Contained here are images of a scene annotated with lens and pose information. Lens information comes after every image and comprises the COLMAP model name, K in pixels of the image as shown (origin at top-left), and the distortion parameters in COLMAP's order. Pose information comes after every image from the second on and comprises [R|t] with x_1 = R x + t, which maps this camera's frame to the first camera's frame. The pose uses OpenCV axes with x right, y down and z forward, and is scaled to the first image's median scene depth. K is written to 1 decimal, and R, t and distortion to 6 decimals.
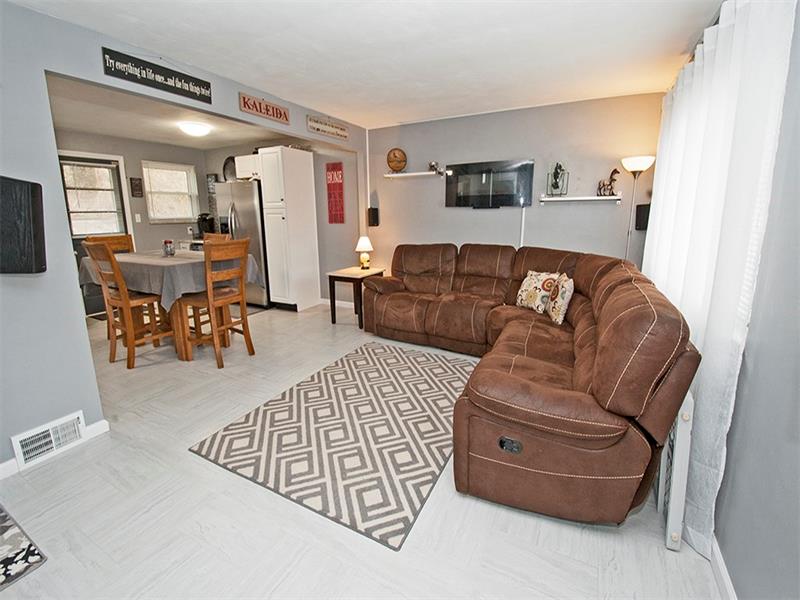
lens RADIAL K [[338.7, 0, 400.0], [0, 338.7, 300.0], [0, 0, 1]] dist [0.000796, 0.000022]
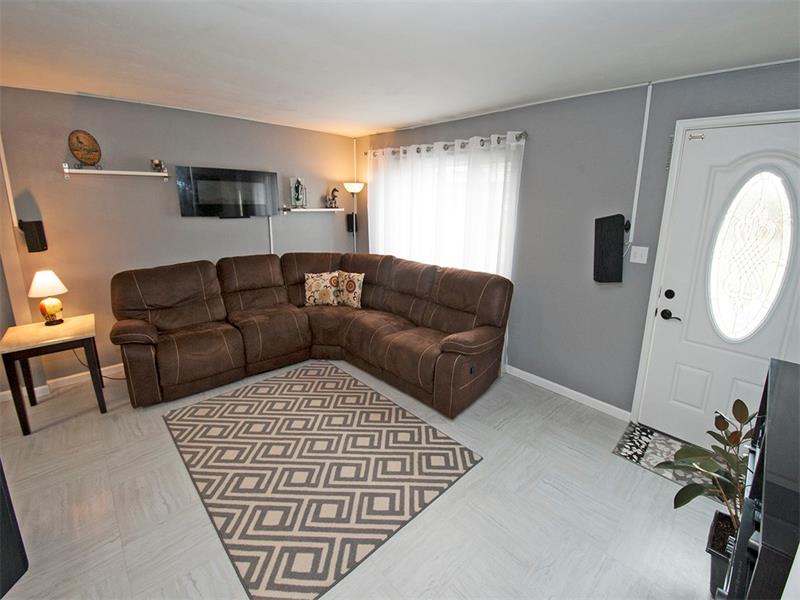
lens RADIAL K [[356.3, 0, 400.0], [0, 356.3, 300.0], [0, 0, 1]] dist [-0.002494, -0.000553]
pose [[0.329393, -0.254602, 0.909218, -0.637024], [0.215087, 0.957873, 0.190305, -0.163627], [-0.919368, 0.132876, 0.370279, 0.276299]]
